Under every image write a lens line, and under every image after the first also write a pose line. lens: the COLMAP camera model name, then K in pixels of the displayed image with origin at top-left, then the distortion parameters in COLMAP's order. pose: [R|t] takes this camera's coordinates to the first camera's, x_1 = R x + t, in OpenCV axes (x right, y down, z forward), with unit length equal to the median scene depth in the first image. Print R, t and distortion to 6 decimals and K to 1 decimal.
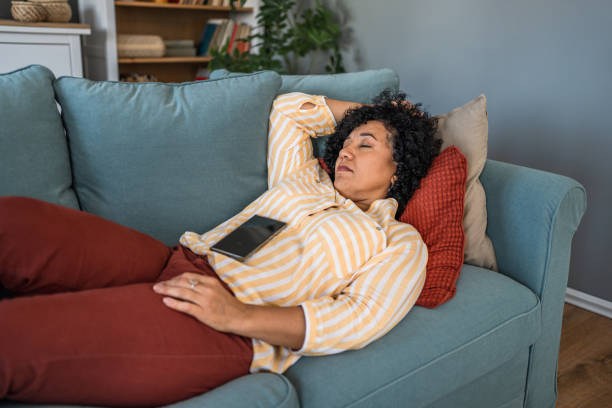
lens RADIAL K [[622.3, 0, 306.0], [0, 622.3, 204.0], [0, 0, 1]] dist [-0.003129, 0.026312]
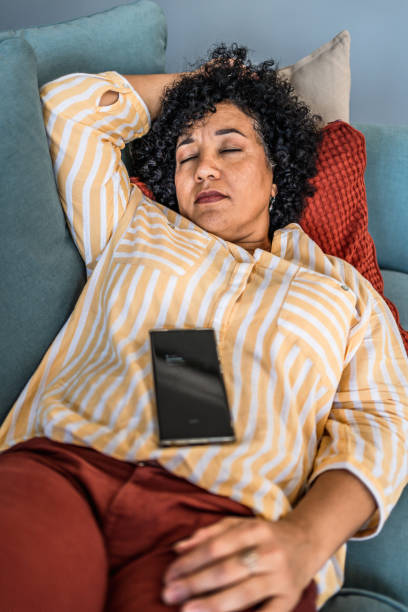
lens RADIAL K [[622.3, 0, 204.0], [0, 622.3, 306.0], [0, 0, 1]] dist [-0.003129, 0.026312]
pose [[0.810962, -0.351501, 0.467746, -0.270720], [0.197834, 0.917077, 0.346166, -0.170978], [-0.550637, -0.188191, 0.813254, 0.483239]]
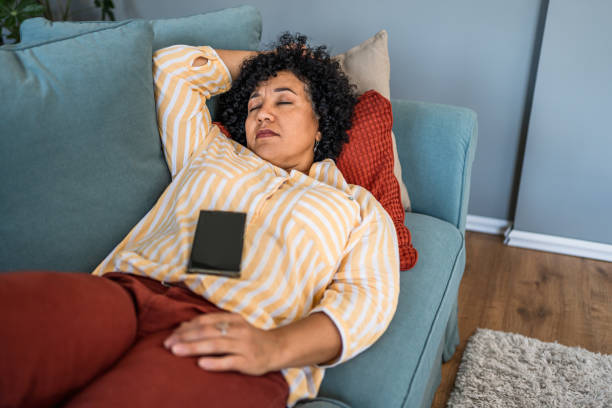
lens RADIAL K [[622.3, 0, 306.0], [0, 622.3, 204.0], [0, 0, 1]] dist [-0.003129, 0.026312]
pose [[0.868858, -0.204477, 0.450861, -0.294059], [0.146725, 0.976158, 0.159958, -0.090275], [-0.472820, -0.072828, 0.878145, 0.224429]]
